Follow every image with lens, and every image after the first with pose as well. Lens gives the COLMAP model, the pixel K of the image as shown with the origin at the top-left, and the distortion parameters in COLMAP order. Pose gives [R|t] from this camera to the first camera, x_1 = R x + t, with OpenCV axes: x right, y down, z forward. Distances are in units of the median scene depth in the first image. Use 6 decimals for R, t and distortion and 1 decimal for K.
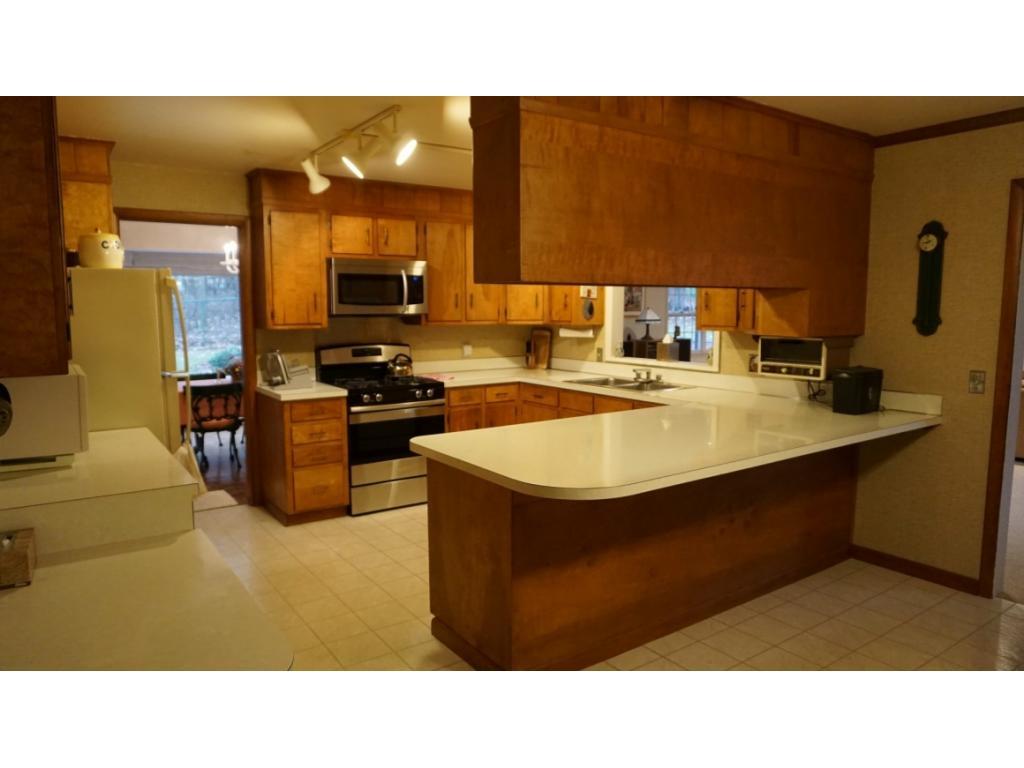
lens RADIAL K [[678.4, 0, 506.4], [0, 678.4, 380.6], [0, 0, 1]] dist [-0.046631, 0.016656]
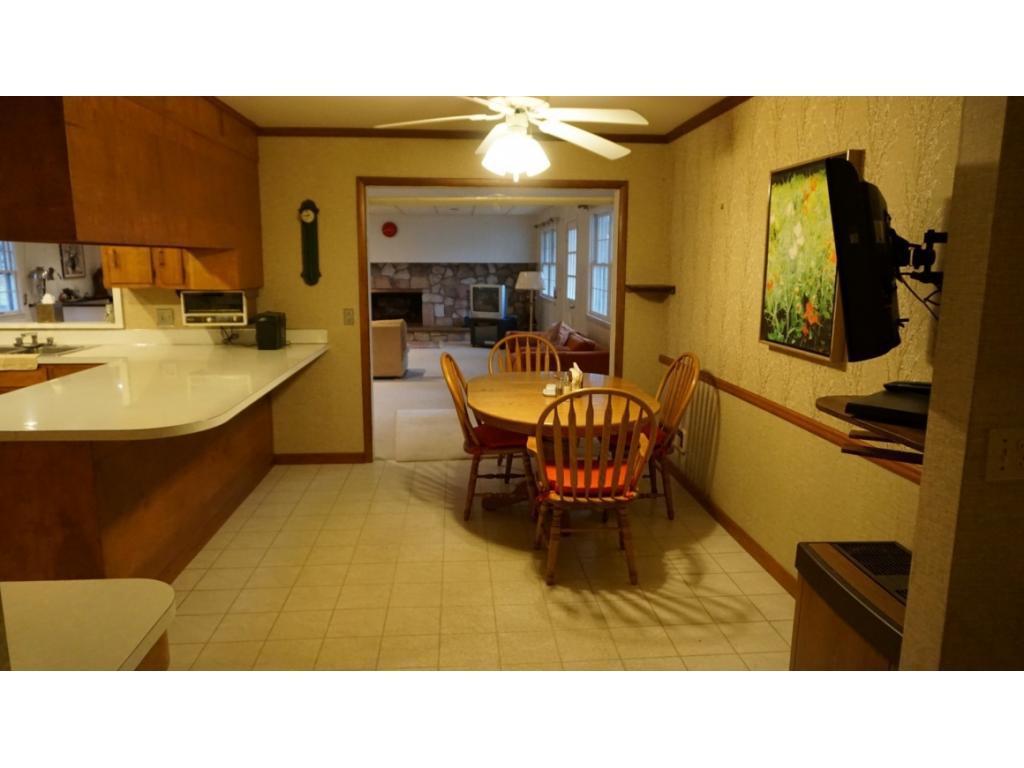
lens RADIAL K [[678.4, 0, 511.9], [0, 678.4, 380.8], [0, 0, 1]] dist [-0.046631, 0.016656]
pose [[0.497596, -0.144149, 0.855347, -0.347355], [0.087352, 0.989409, 0.115926, -0.000005], [-0.862999, 0.017032, 0.504918, -0.031720]]
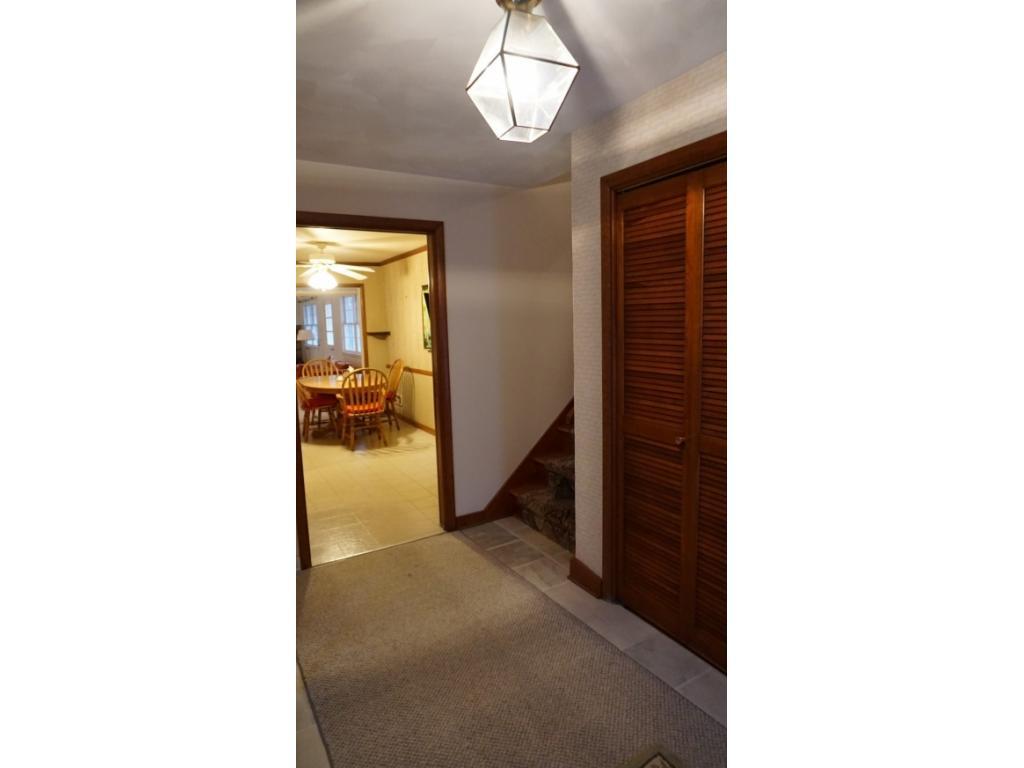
lens RADIAL K [[678.4, 0, 504.4], [0, 678.4, 385.4], [0, 0, 1]] dist [-0.046631, 0.016656]
pose [[0.117832, -0.104572, 0.987512, -1.940680], [0.147023, 0.985318, 0.086797, 0.048622], [-0.982090, 0.134959, 0.131477, -0.496939]]
